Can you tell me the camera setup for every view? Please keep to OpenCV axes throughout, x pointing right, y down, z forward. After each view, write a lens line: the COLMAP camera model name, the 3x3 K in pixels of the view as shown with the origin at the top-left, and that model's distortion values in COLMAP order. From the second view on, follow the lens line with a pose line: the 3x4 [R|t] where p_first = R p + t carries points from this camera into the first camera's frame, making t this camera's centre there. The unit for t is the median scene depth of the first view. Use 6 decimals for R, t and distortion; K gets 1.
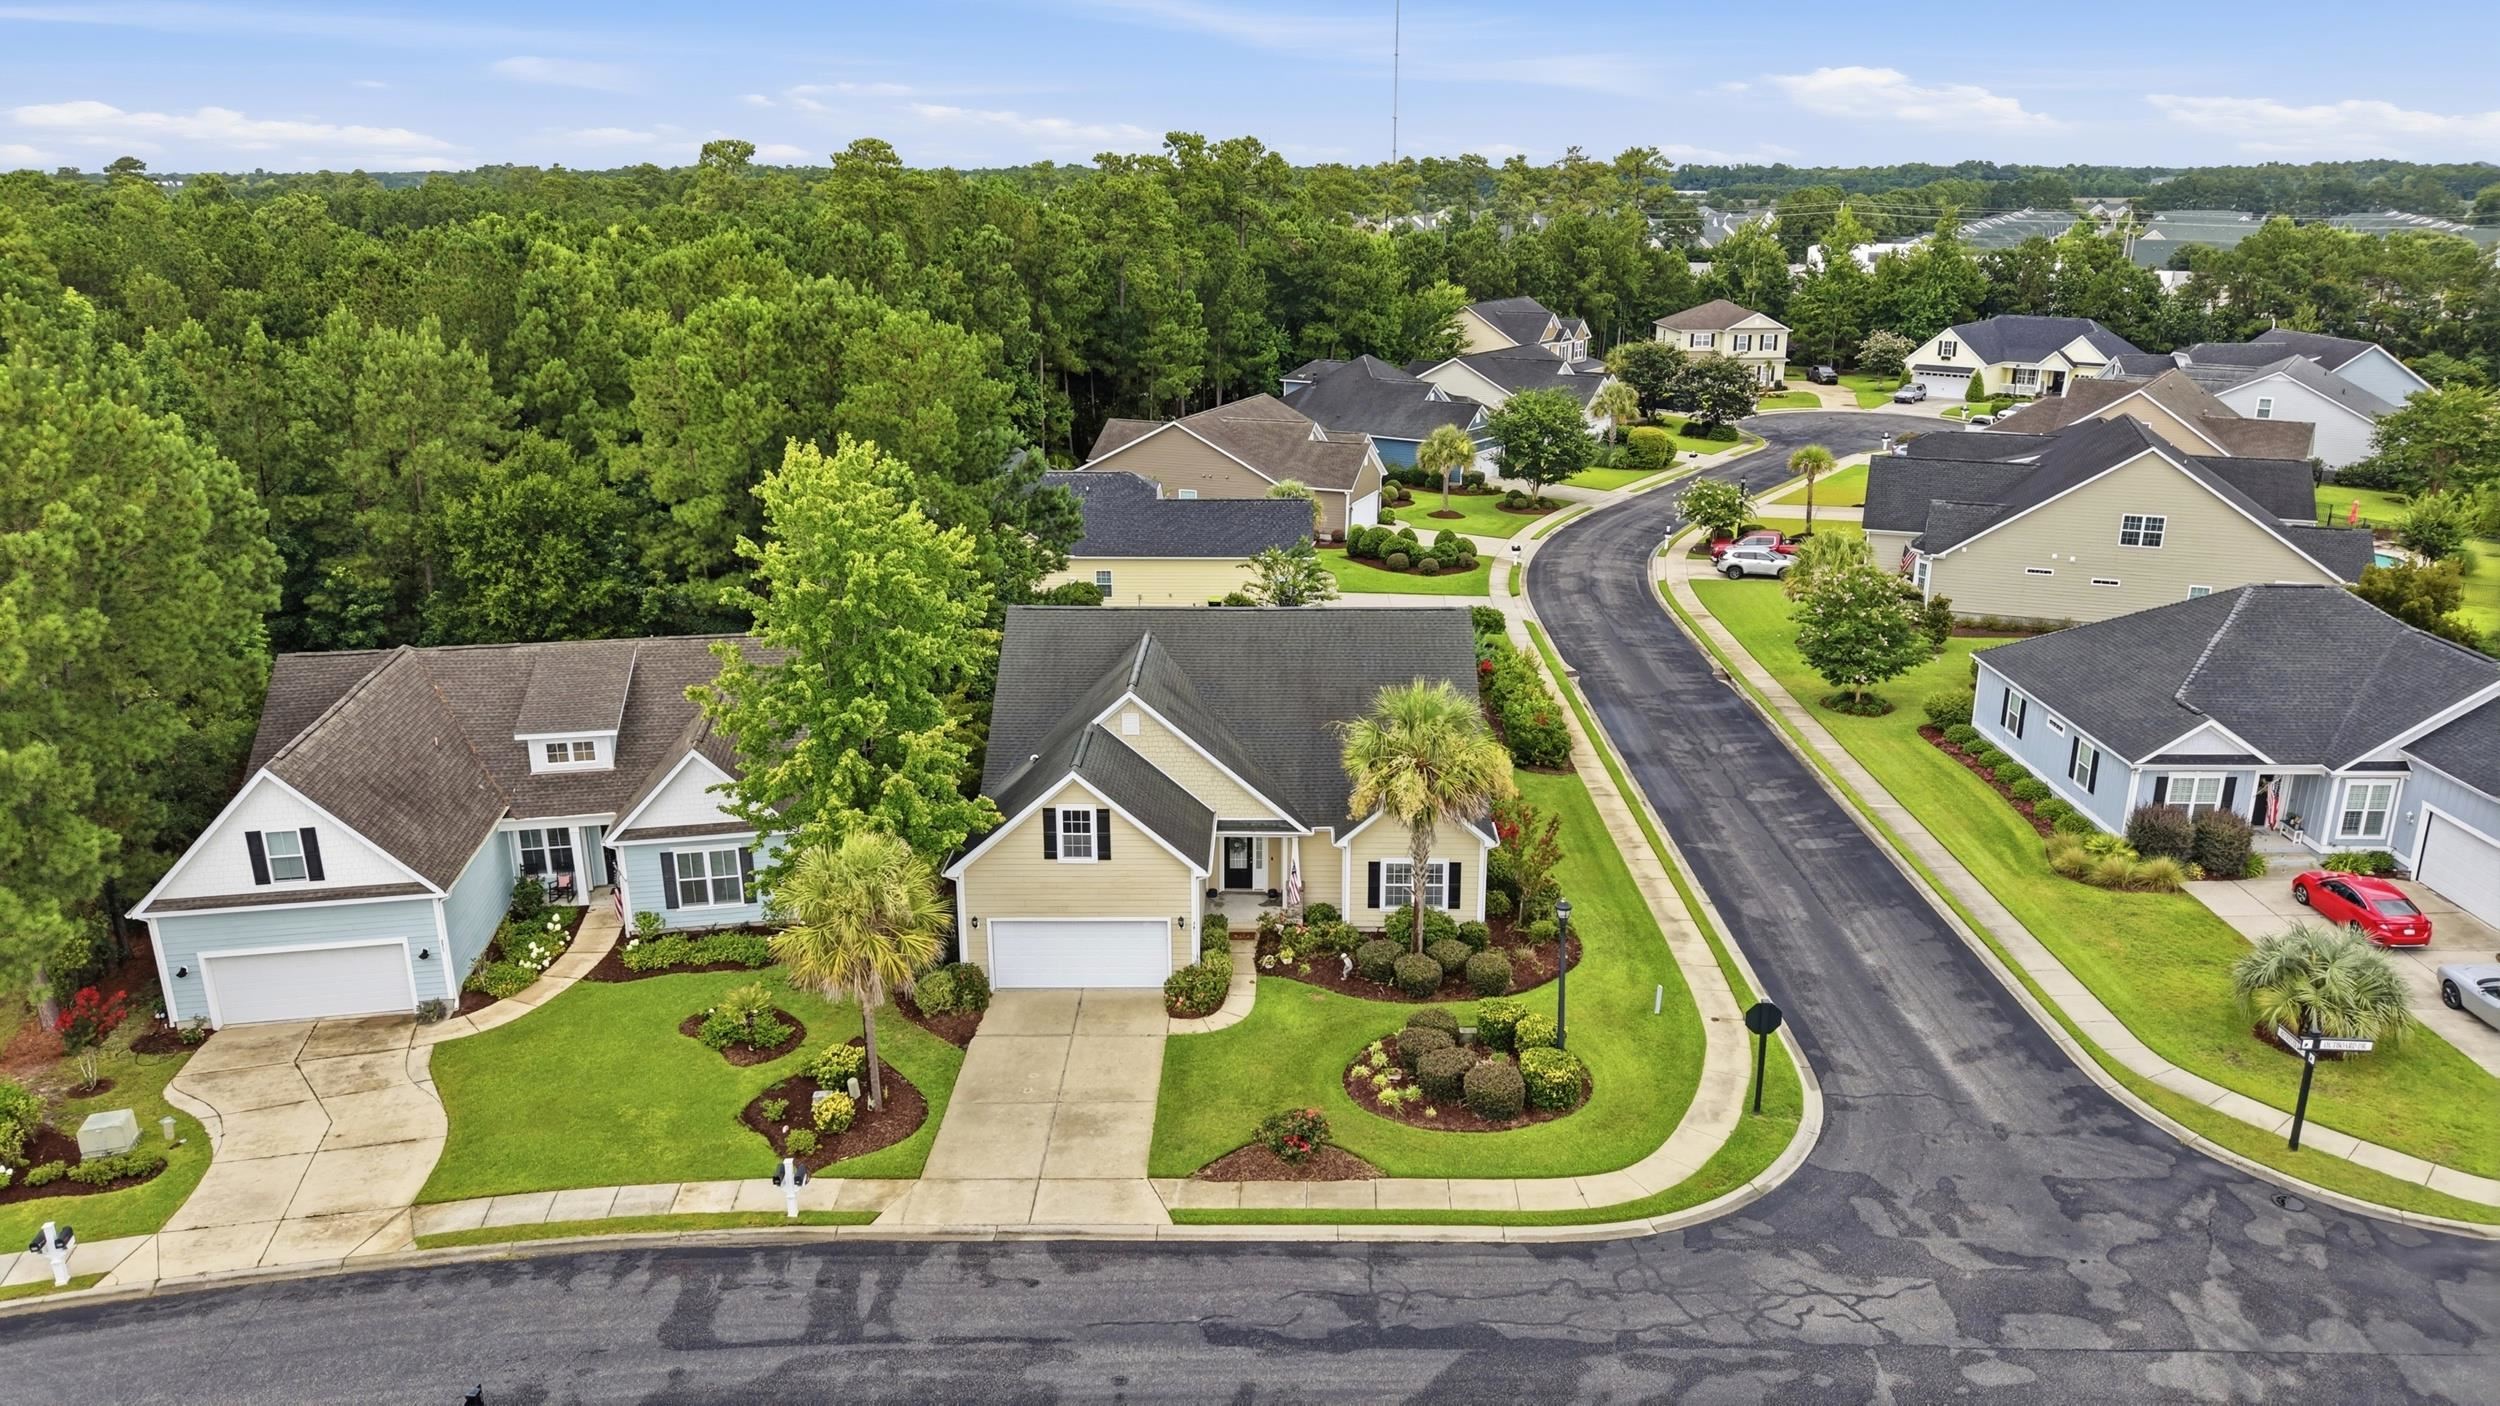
lens RADIAL K [[1821.2, 0, 1250.0], [0, 1821.2, 703.0], [0, 0, 1]] dist [0.052680, -0.006313]
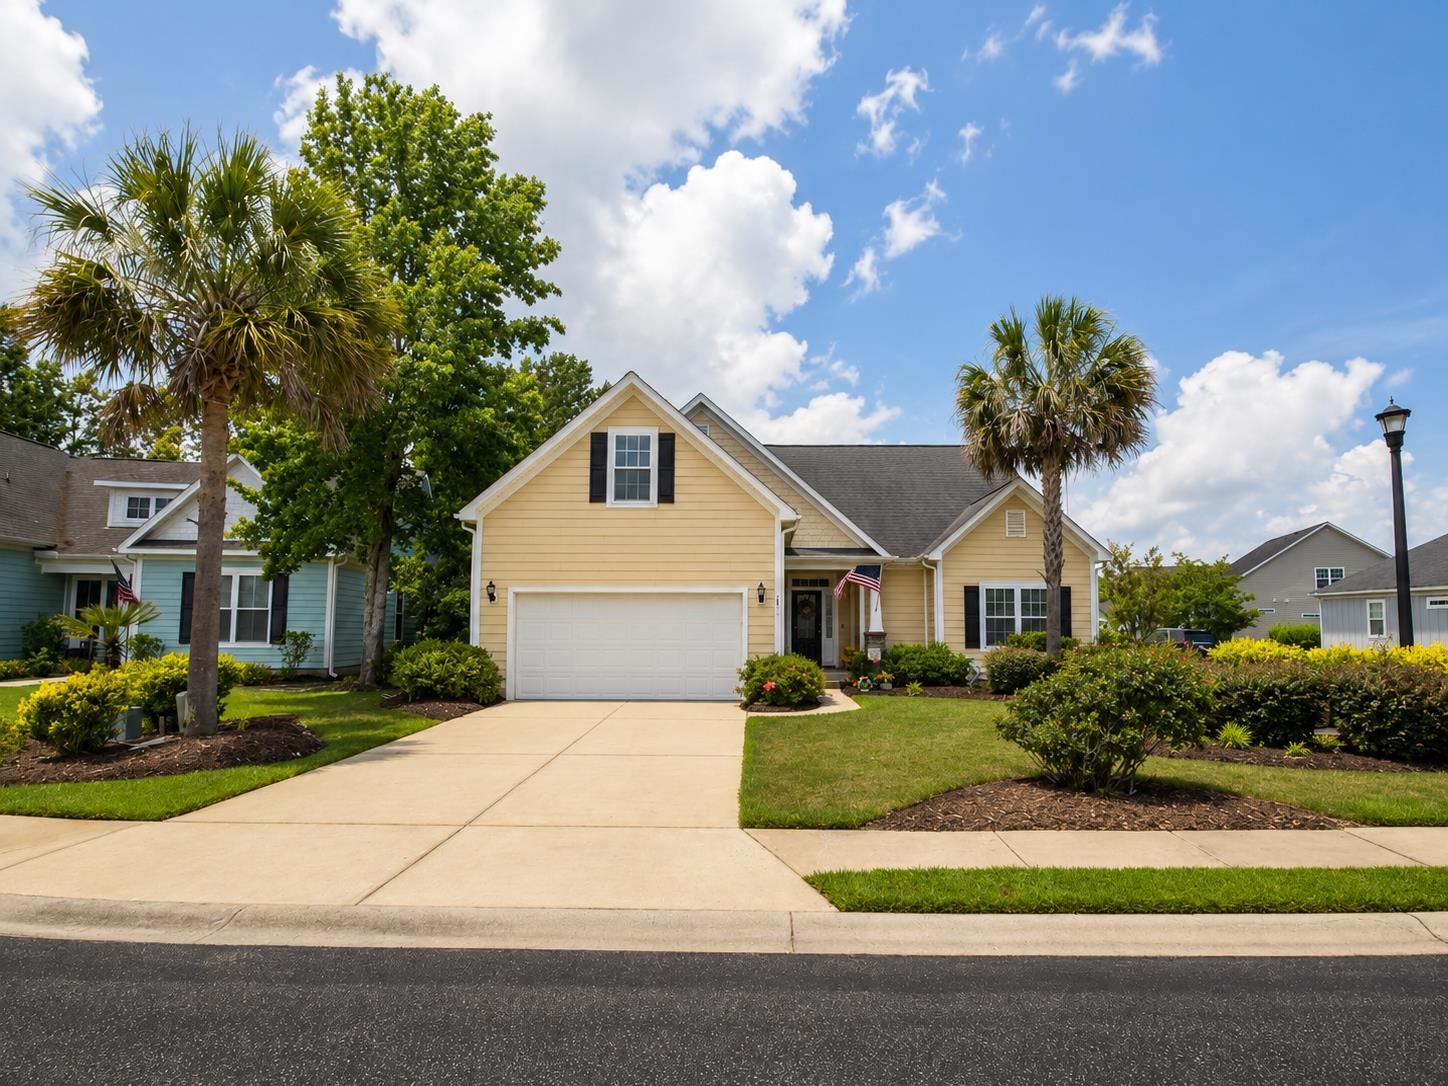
lens RADIAL K [[717.6, 0, 724.0], [0, 717.6, 543.0], [0, 0, 1]] dist [-0.036685, -0.000246]
pose [[0.999971, 0.004873, -0.005907, -0.049089], [-0.006956, 0.900626, -0.434538, 0.217795], [0.003203, 0.434567, 0.900634, 0.677092]]
